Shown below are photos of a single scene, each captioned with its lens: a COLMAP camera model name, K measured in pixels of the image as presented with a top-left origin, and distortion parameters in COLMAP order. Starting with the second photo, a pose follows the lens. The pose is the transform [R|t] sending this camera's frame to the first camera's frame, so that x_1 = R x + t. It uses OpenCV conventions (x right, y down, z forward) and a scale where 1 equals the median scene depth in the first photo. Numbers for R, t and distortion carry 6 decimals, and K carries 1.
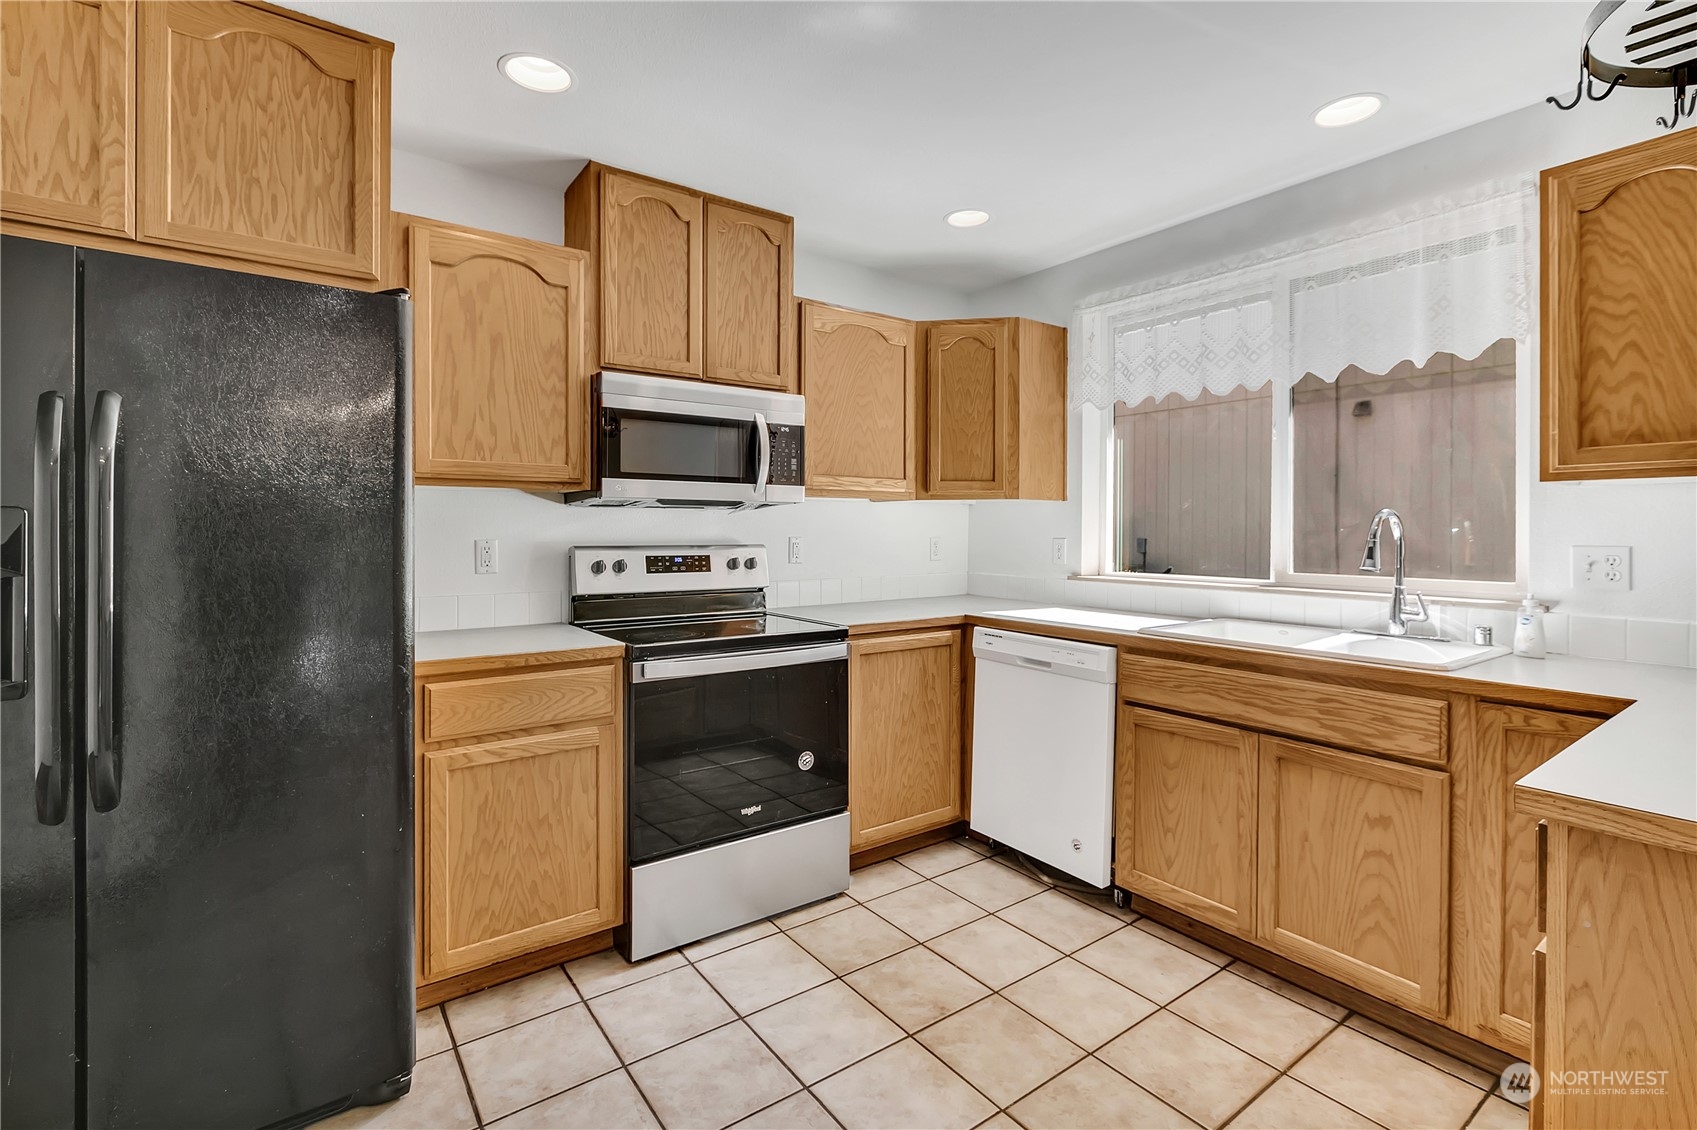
lens RADIAL K [[772.4, 0, 847.6], [0, 772.4, 531.6], [0, 0, 1]] dist [-0.001989, -0.000274]
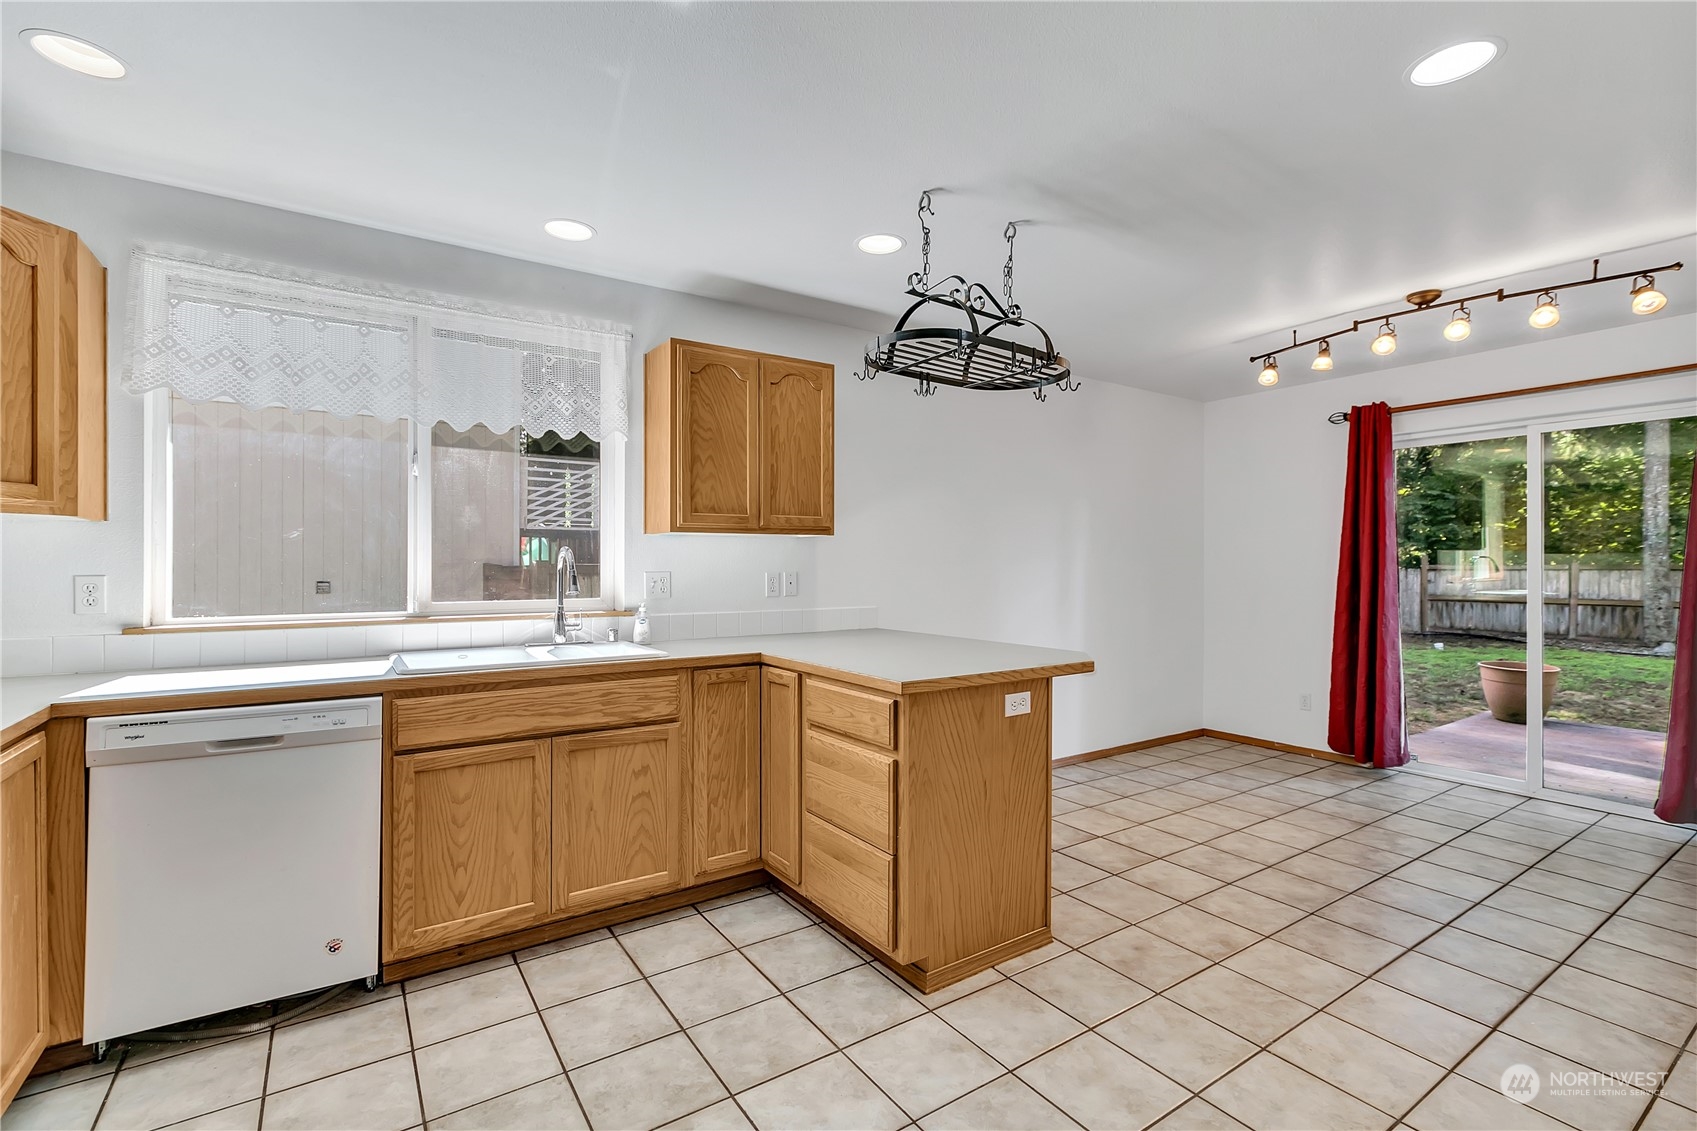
lens RADIAL K [[763.0, 0, 848.5], [0, 763.0, 565.5], [0, 0, 1]] dist [0.001165, -0.000518]
pose [[0.039464, -0.008213, 0.999187, -0.516828], [0.002235, 0.999964, 0.008132, -0.005440], [-0.999218, 0.001912, 0.039481, 0.439684]]
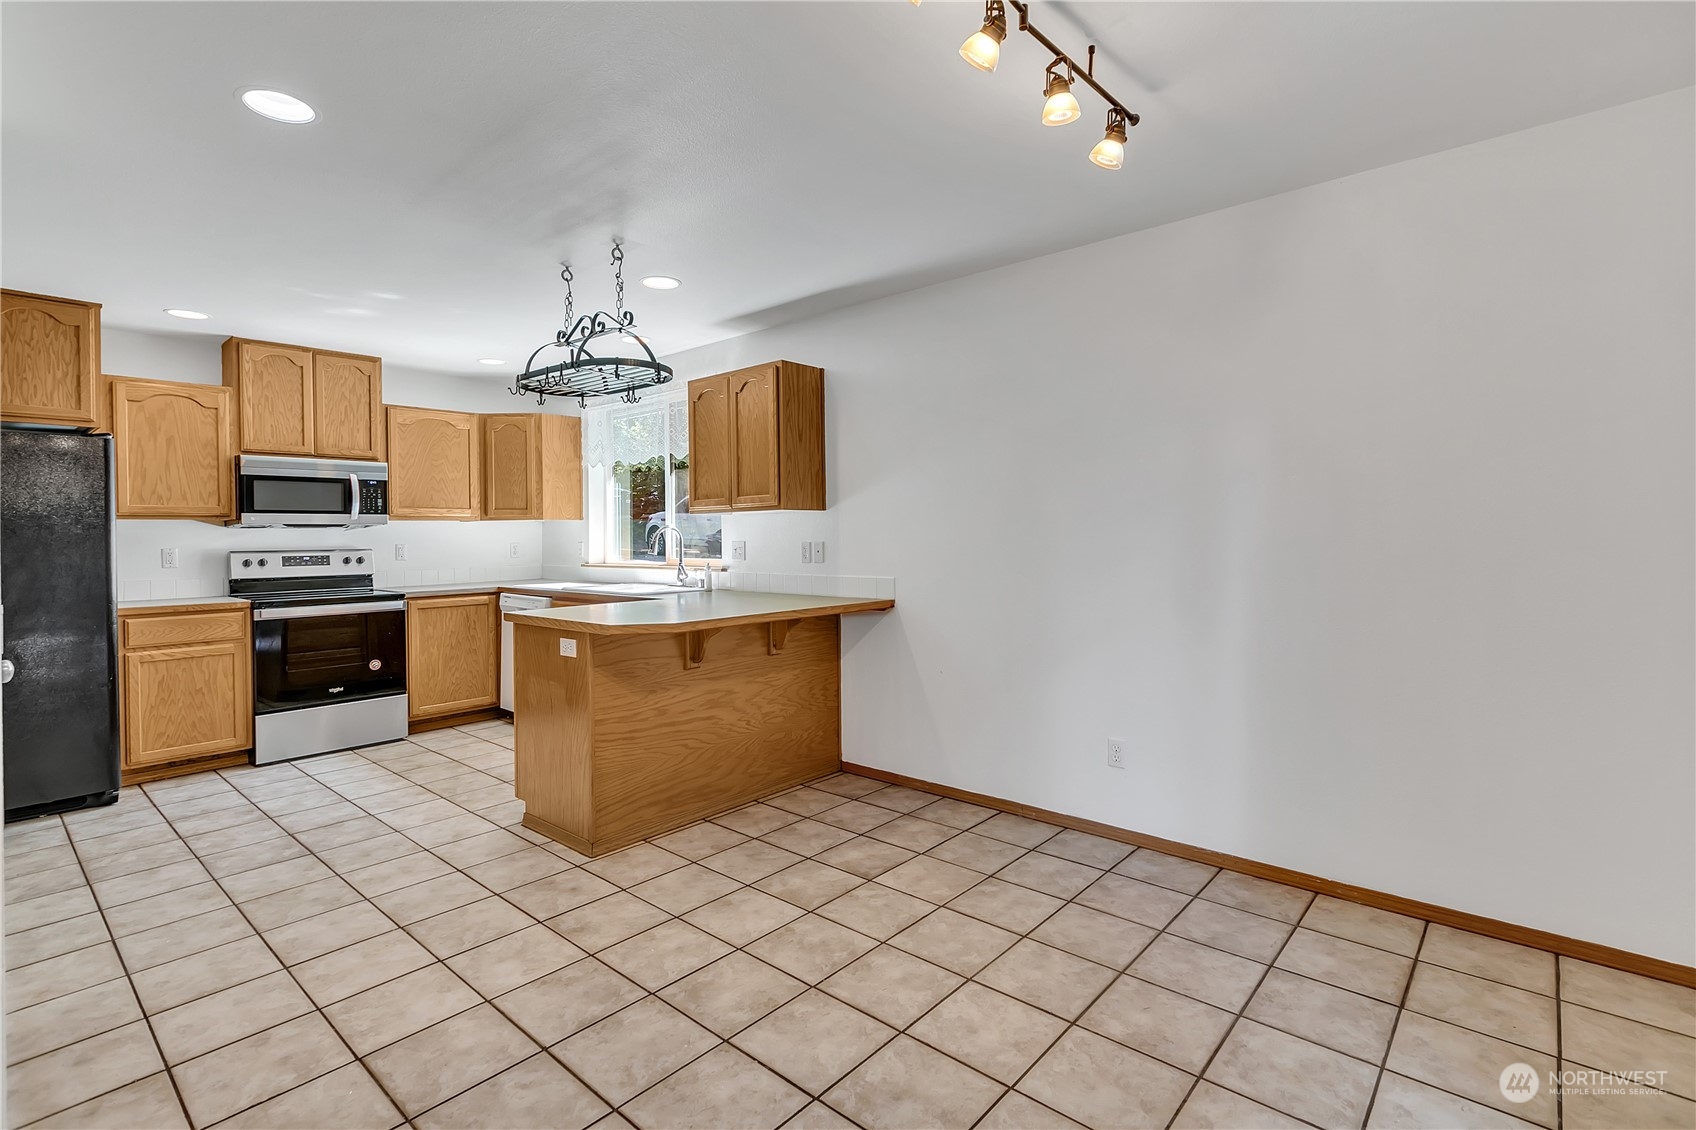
lens RADIAL K [[774.9, 0, 845.8], [0, 774.9, 538.5], [0, 0, 1]] dist [0.012064, -0.007136]
pose [[0.975138, -0.015741, 0.221039, 0.664720], [0.015846, 0.999874, 0.001299, 0.010660], [-0.221032, 0.002236, 0.975264, -1.105950]]
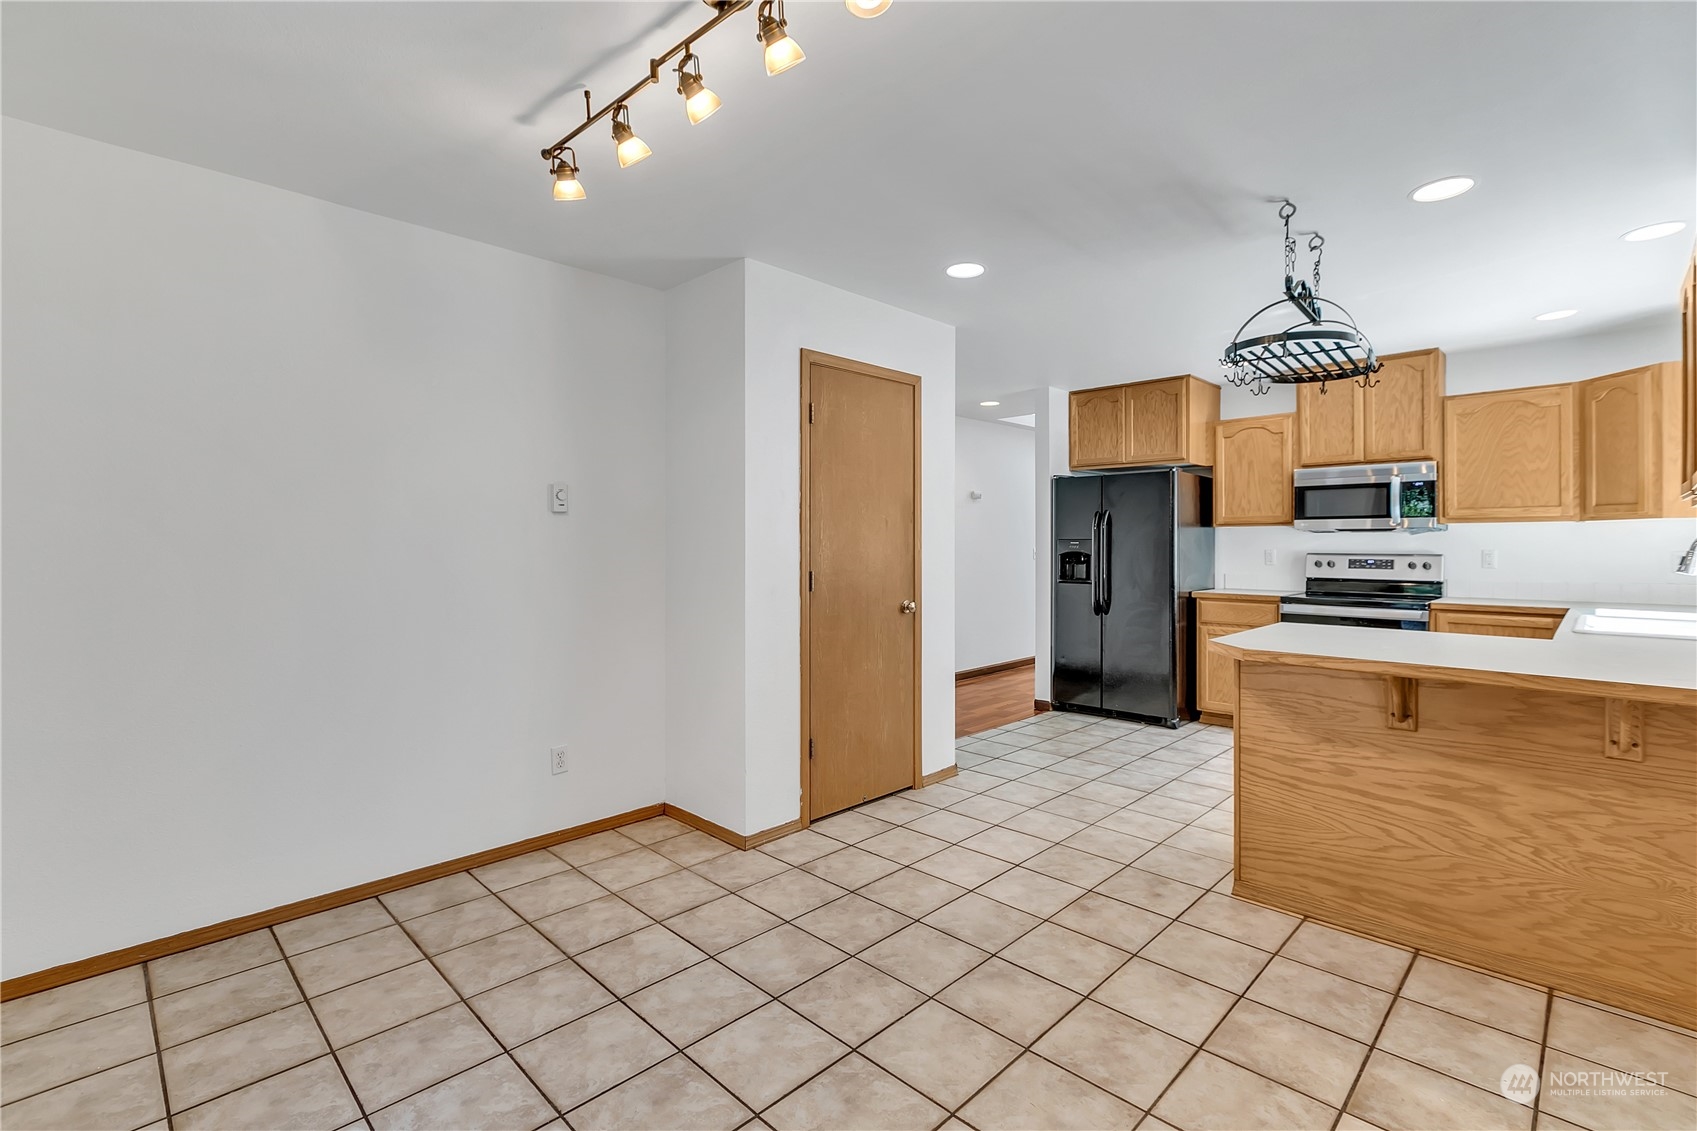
lens RADIAL K [[784.1, 0, 861.0], [0, 784.1, 544.5], [0, 0, 1]] dist [-0.003656, -0.001600]
pose [[0.174898, -0.003643, -0.984580, 1.575753], [-0.004826, 0.999978, -0.004557, 0.012687], [0.984575, 0.005549, 0.174876, -0.539411]]
